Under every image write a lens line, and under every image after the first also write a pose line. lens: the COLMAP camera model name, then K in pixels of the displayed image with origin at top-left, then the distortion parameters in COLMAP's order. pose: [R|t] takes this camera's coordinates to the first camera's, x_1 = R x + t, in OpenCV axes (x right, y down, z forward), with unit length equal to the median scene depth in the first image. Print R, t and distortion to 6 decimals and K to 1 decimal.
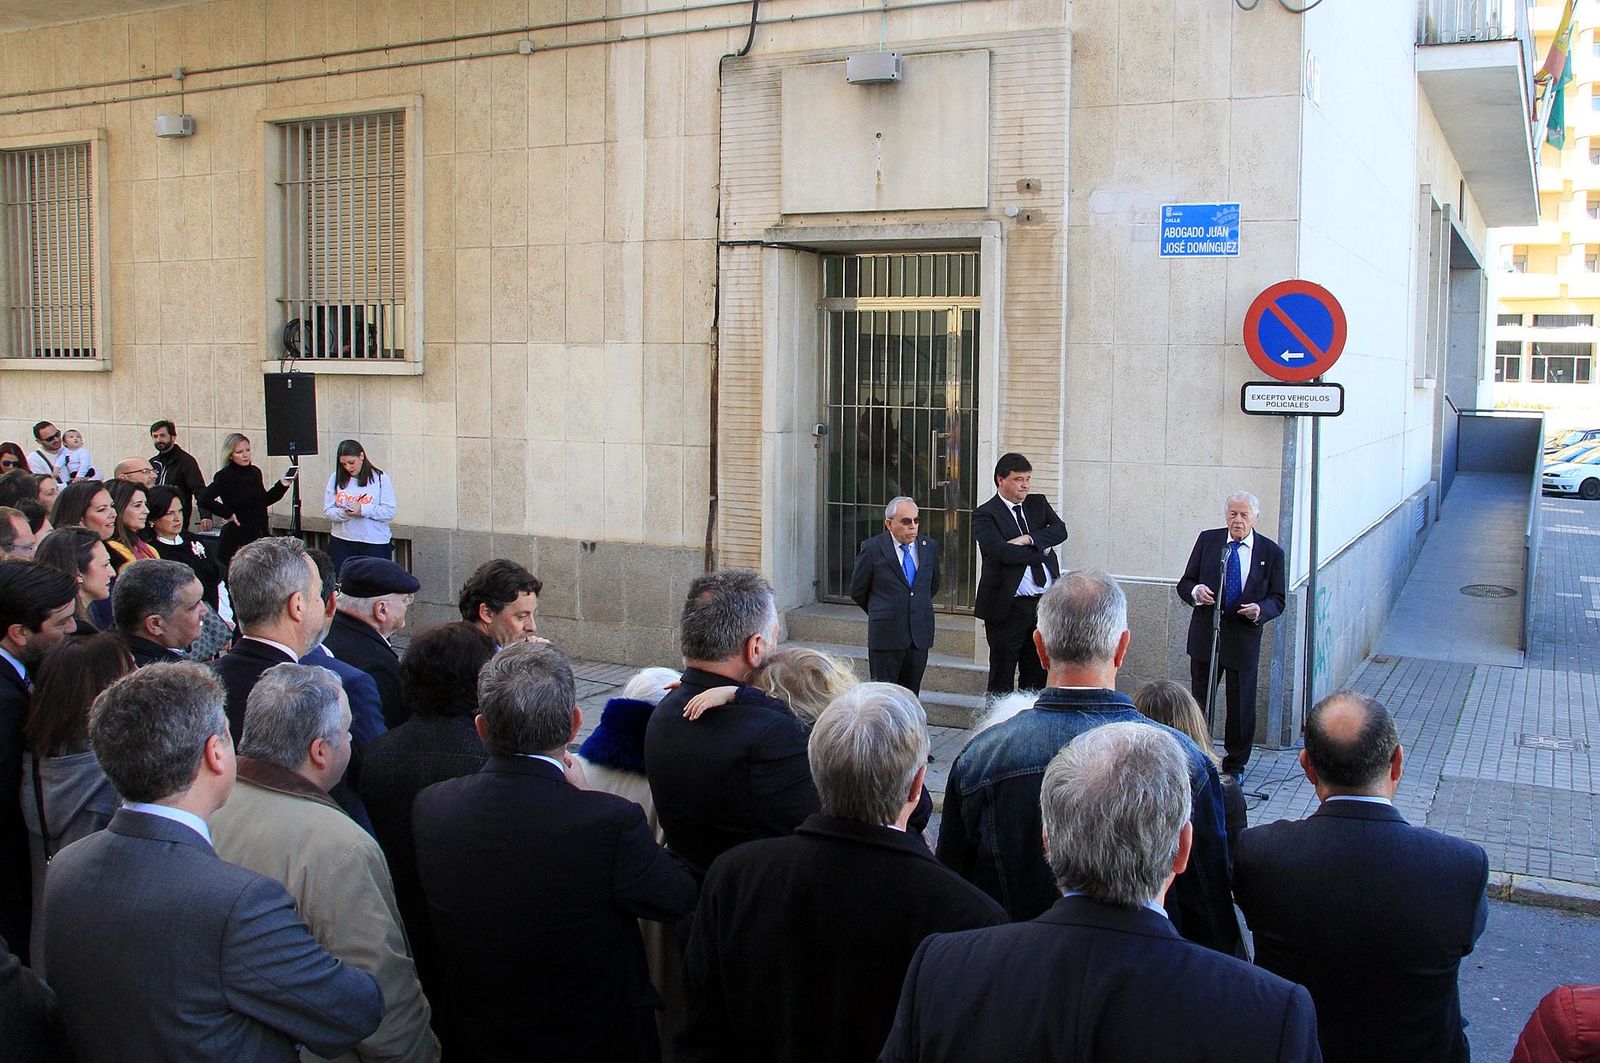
lens RADIAL K [[1449.3, 0, 886.8], [0, 1449.3, 483.8], [0, 0, 1]] dist [-0.125902, 0.116167]
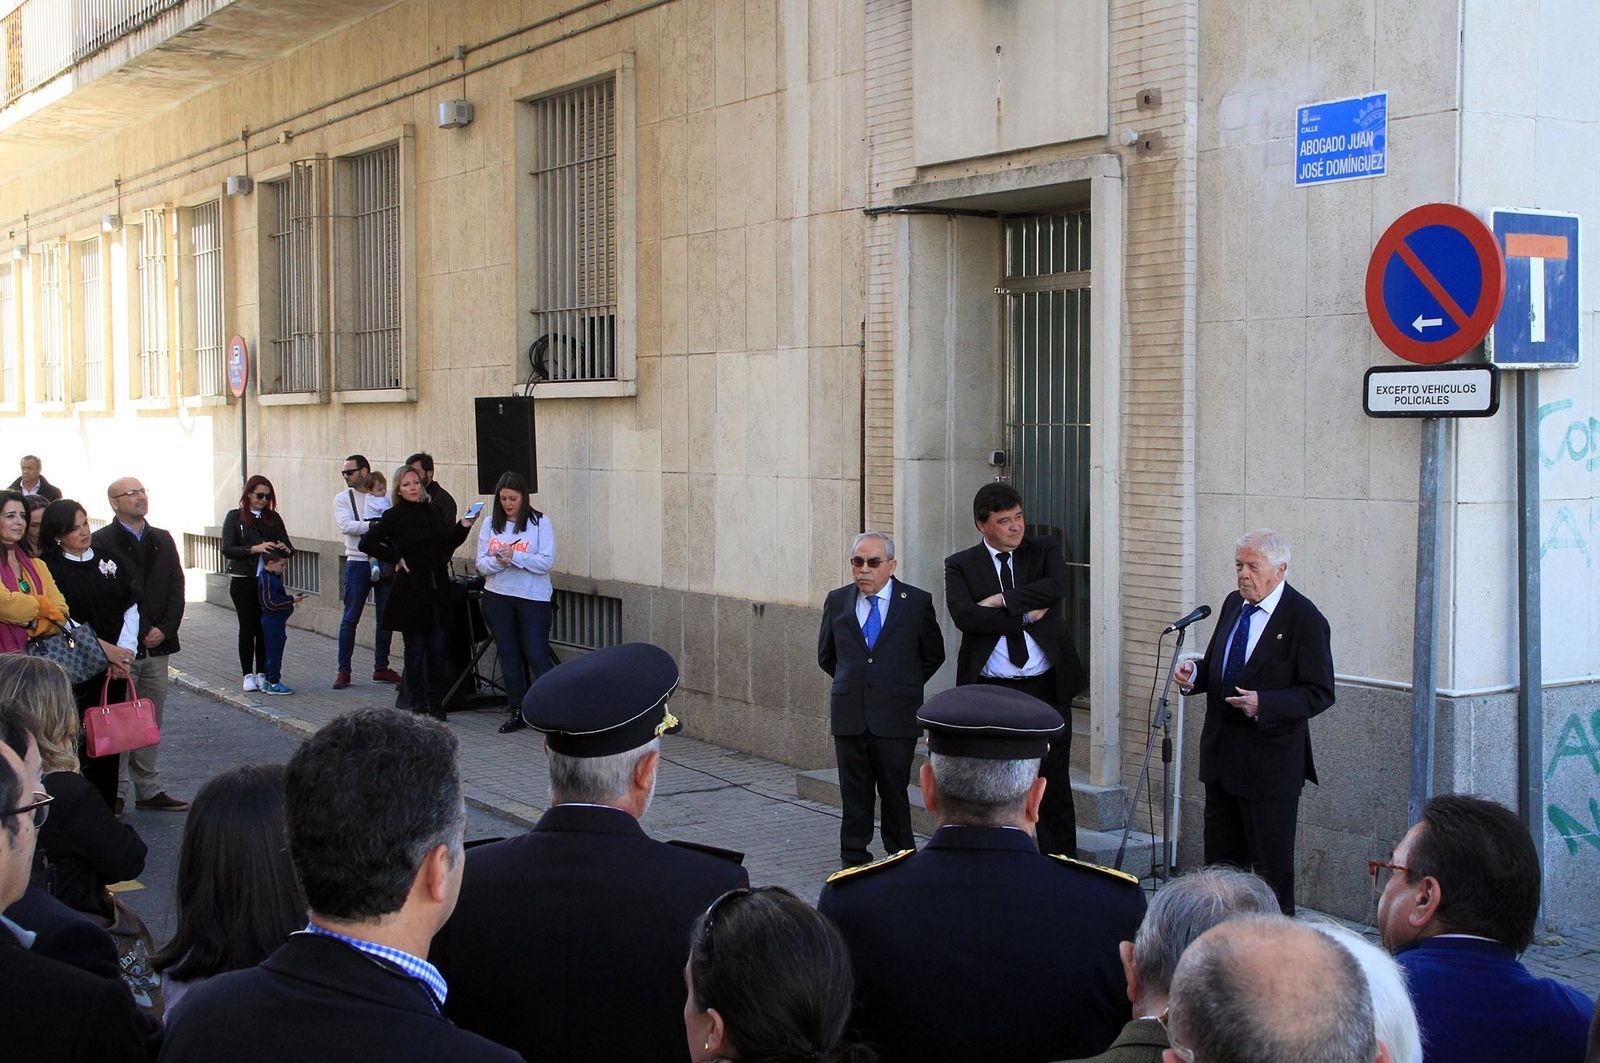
lens RADIAL K [[2124.8, 0, 802.2], [0, 2124.8, 515.9], [0, 0, 1]] dist [0.012195, 0.058386]
pose [[0.837597, 0.009282, -0.546210, 0.504229], [-0.029299, 0.999180, -0.027950, 0.027620], [0.545502, 0.039415, 0.837182, 0.051701]]
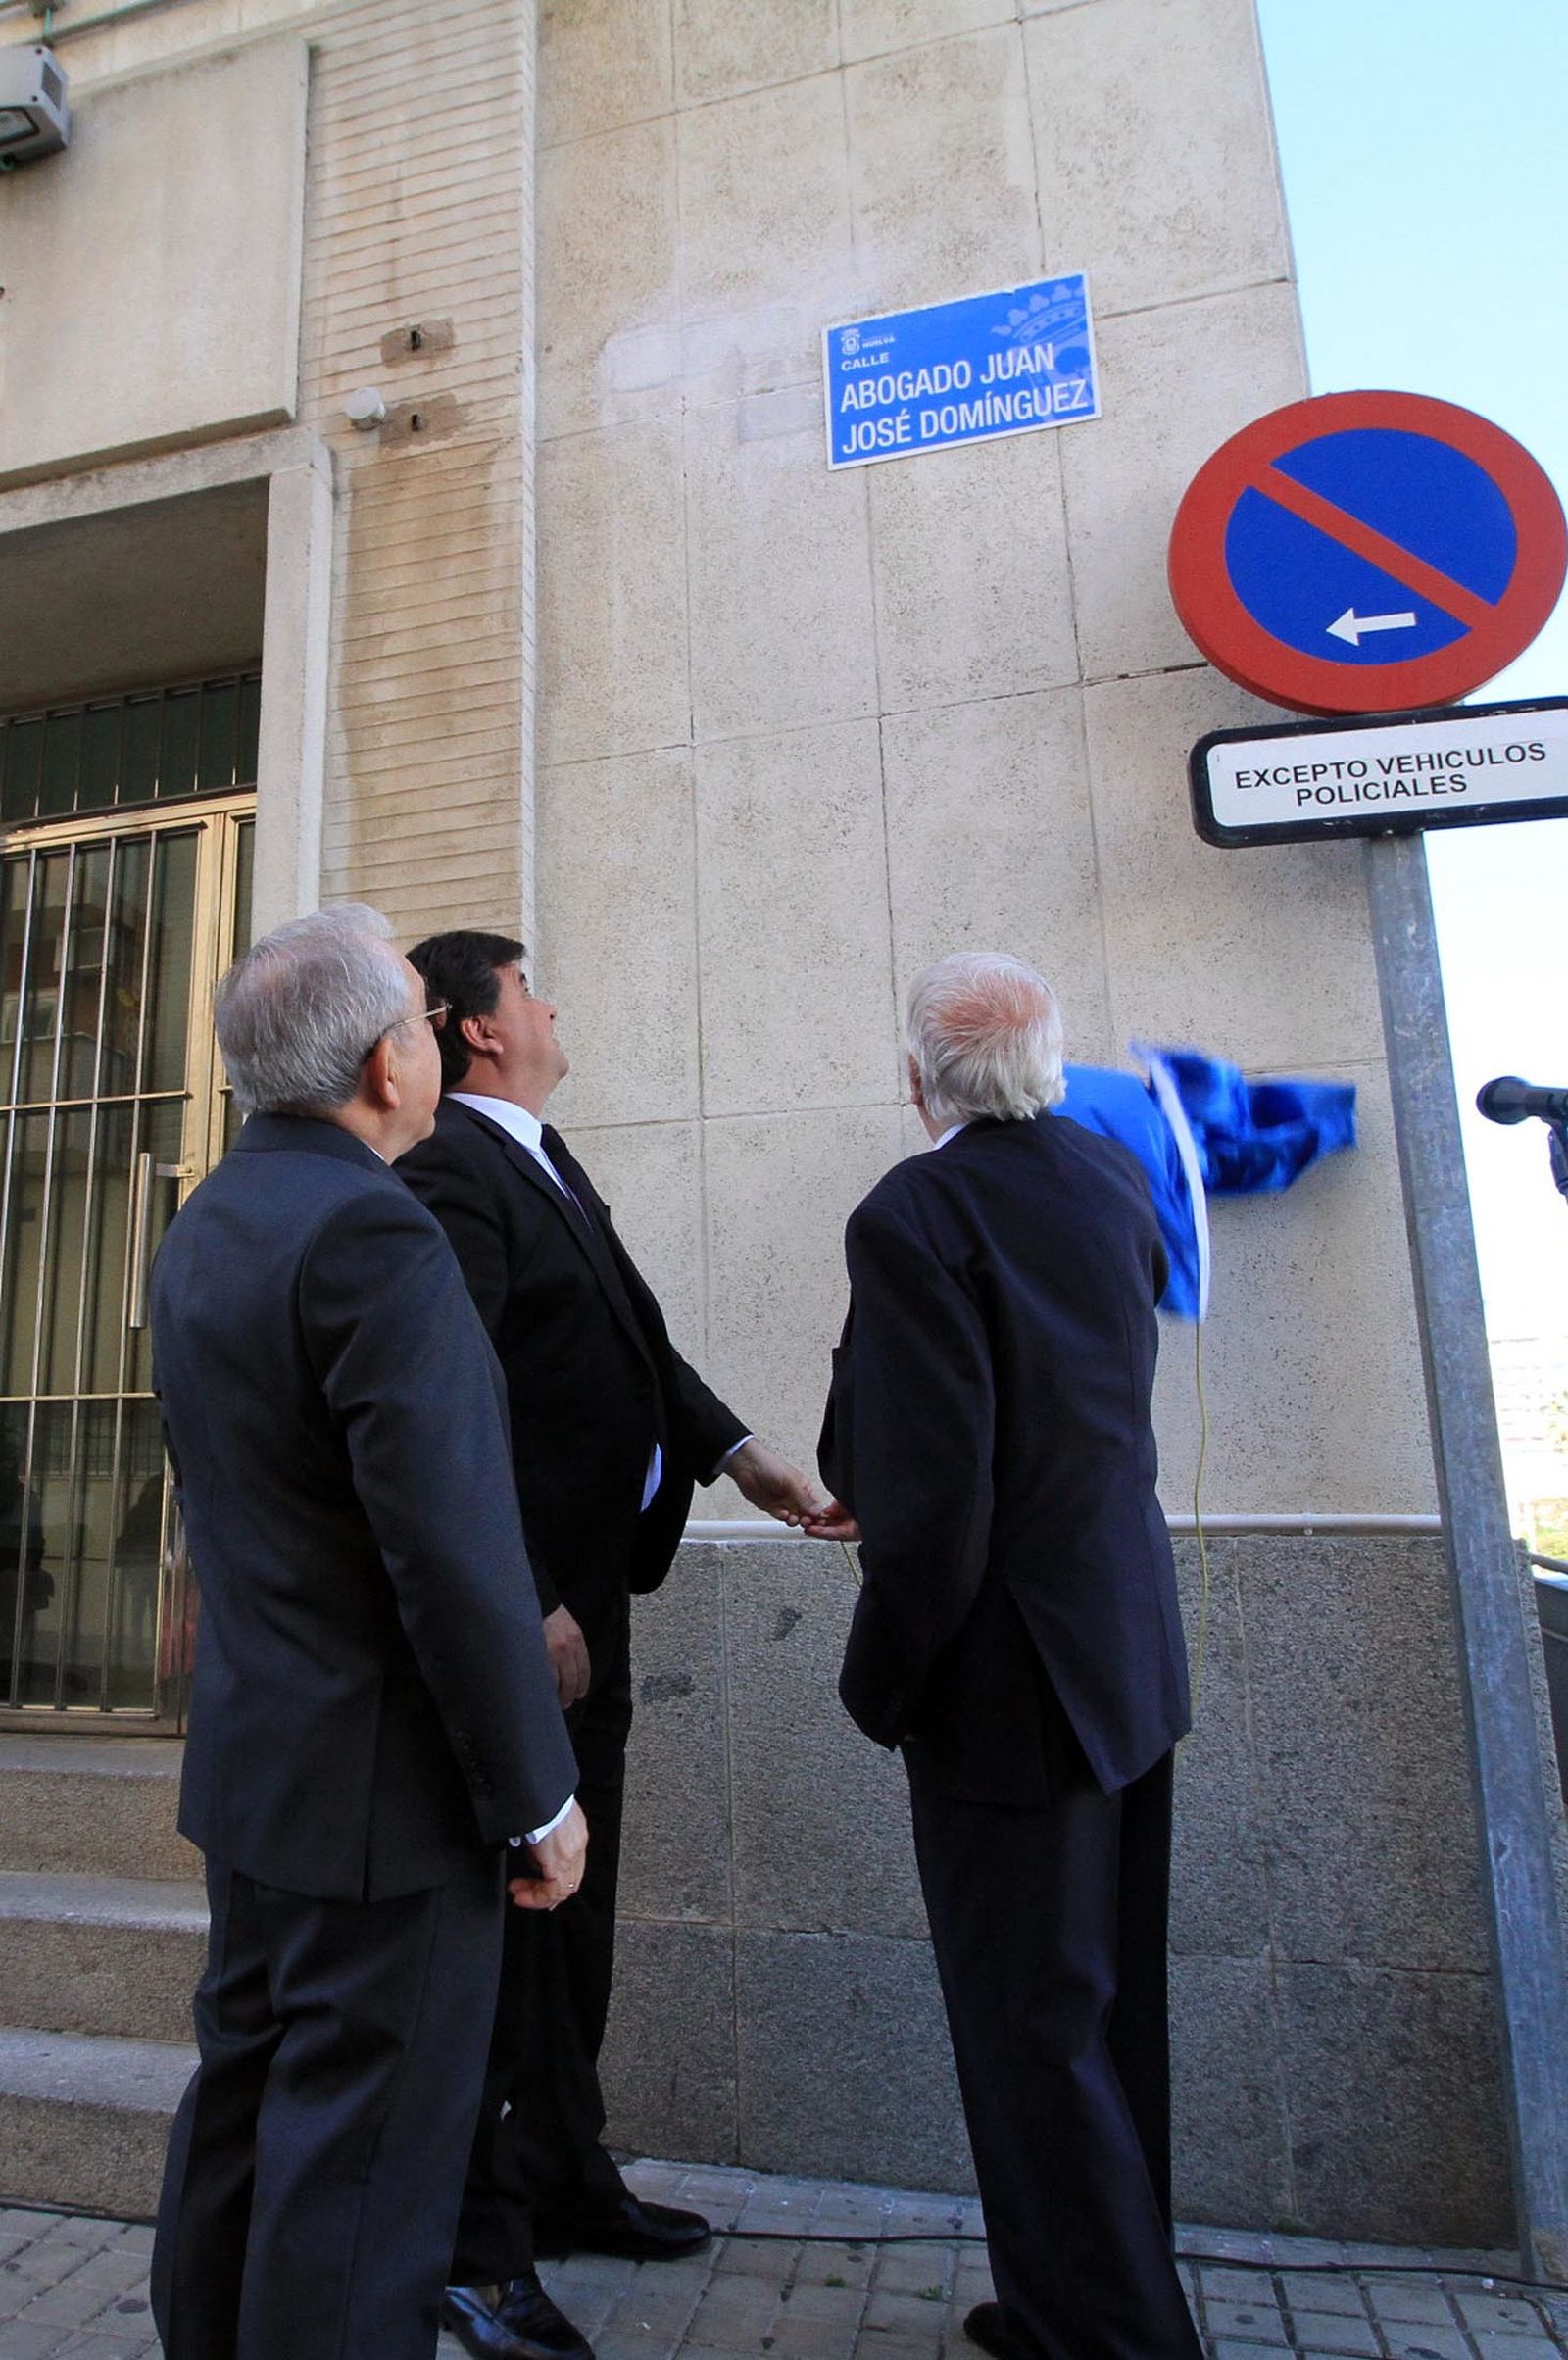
lens RADIAL K [[1633.1, 0, 521.9], [0, 1633.1, 1179.4], [0, 0, 1]] dist [0.001323, -0.014000]
pose [[0.992028, 0.019032, 0.124574, 0.076477], [0.020361, 0.951337, -0.307480, 0.091273], [-0.124363, 0.307566, 0.943365, 0.675054]]
